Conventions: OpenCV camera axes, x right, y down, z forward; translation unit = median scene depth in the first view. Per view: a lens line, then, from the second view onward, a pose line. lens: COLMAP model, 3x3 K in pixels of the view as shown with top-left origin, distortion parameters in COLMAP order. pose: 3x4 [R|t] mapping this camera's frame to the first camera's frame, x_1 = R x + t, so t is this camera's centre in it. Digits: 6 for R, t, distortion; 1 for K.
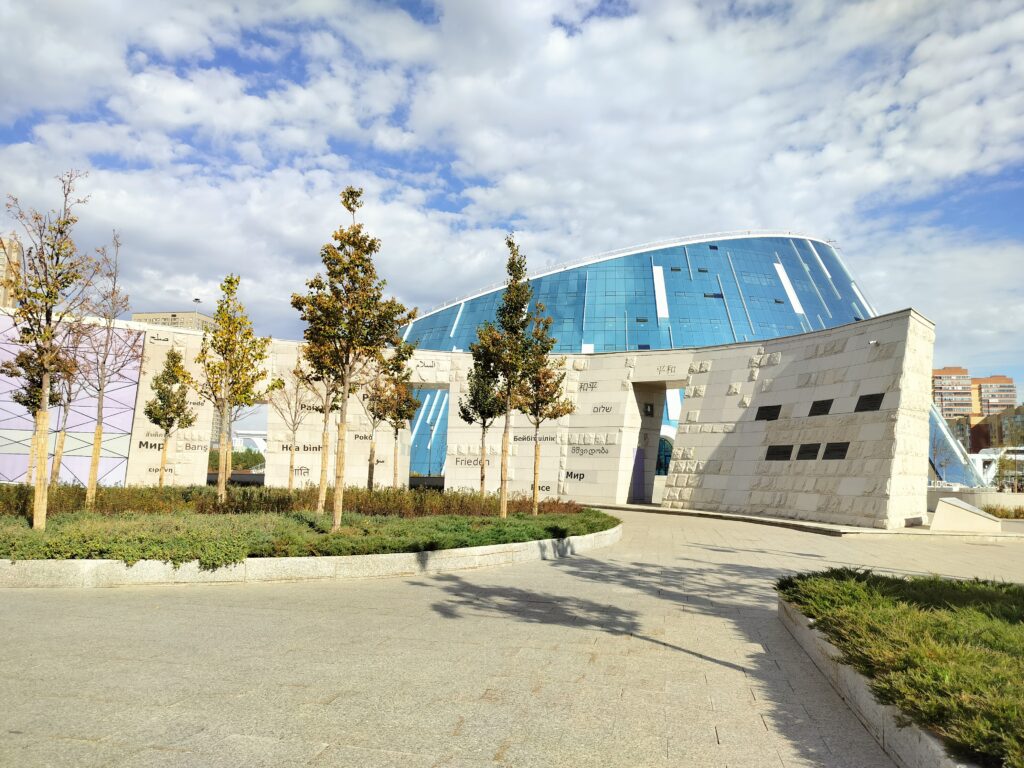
lens RADIAL K [[719.6, 0, 512.0], [0, 719.6, 384.0], [0, 0, 1]] dist [0.006721, 0.002305]
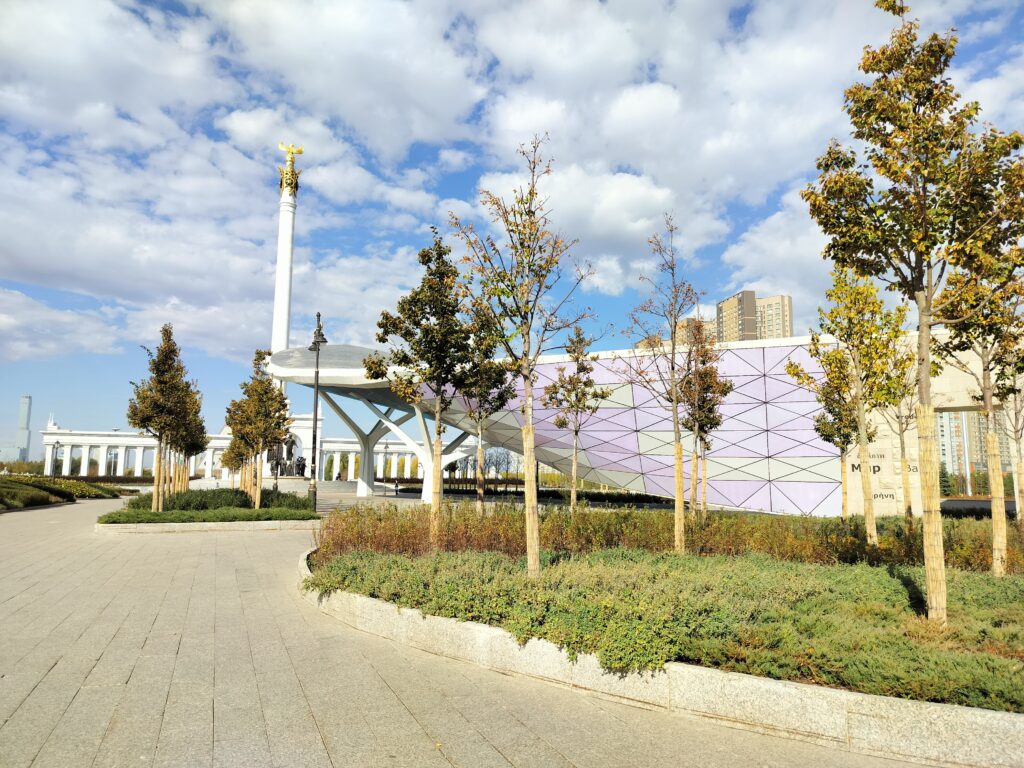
lens RADIAL K [[719.6, 0, 512.0], [0, 719.6, 384.0], [0, 0, 1]] dist [0.006721, 0.002305]
pose [[0.552225, -0.131098, -0.823323, 0.031622], [0.102922, 0.990725, -0.088721, 0.066117], [0.827318, -0.035744, 0.560596, 0.565967]]
